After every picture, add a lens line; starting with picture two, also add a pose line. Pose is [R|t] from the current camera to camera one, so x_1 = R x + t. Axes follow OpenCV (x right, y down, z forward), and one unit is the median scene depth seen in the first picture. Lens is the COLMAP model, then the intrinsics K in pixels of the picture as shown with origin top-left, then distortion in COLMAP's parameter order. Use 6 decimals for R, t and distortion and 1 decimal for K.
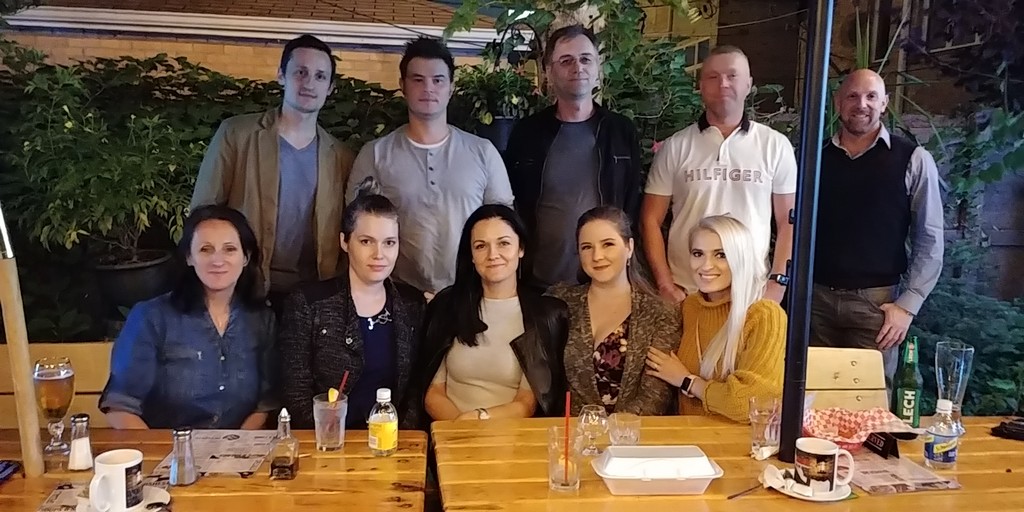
lens RADIAL K [[937.1, 0, 512.0], [0, 937.1, 256.0], [0, 0, 1]] dist [0.111779, -0.196629]
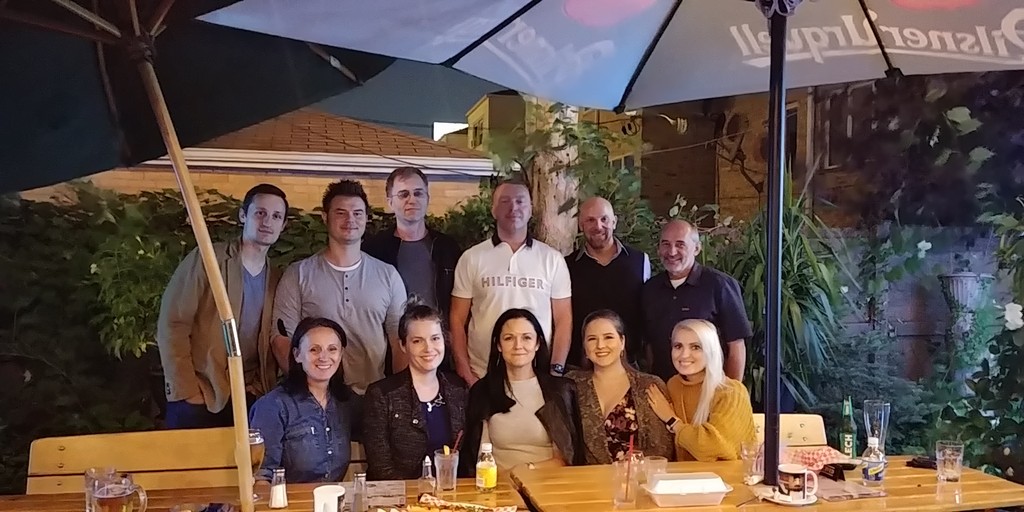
lens RADIAL K [[937.1, 0, 512.0], [0, 937.1, 256.0], [0, 0, 1]] dist [0.111779, -0.196629]
pose [[0.996335, -0.019639, 0.083257, -0.197017], [0.028692, 0.993630, -0.108978, 0.016872], [-0.080586, 0.110968, 0.990551, -0.397415]]
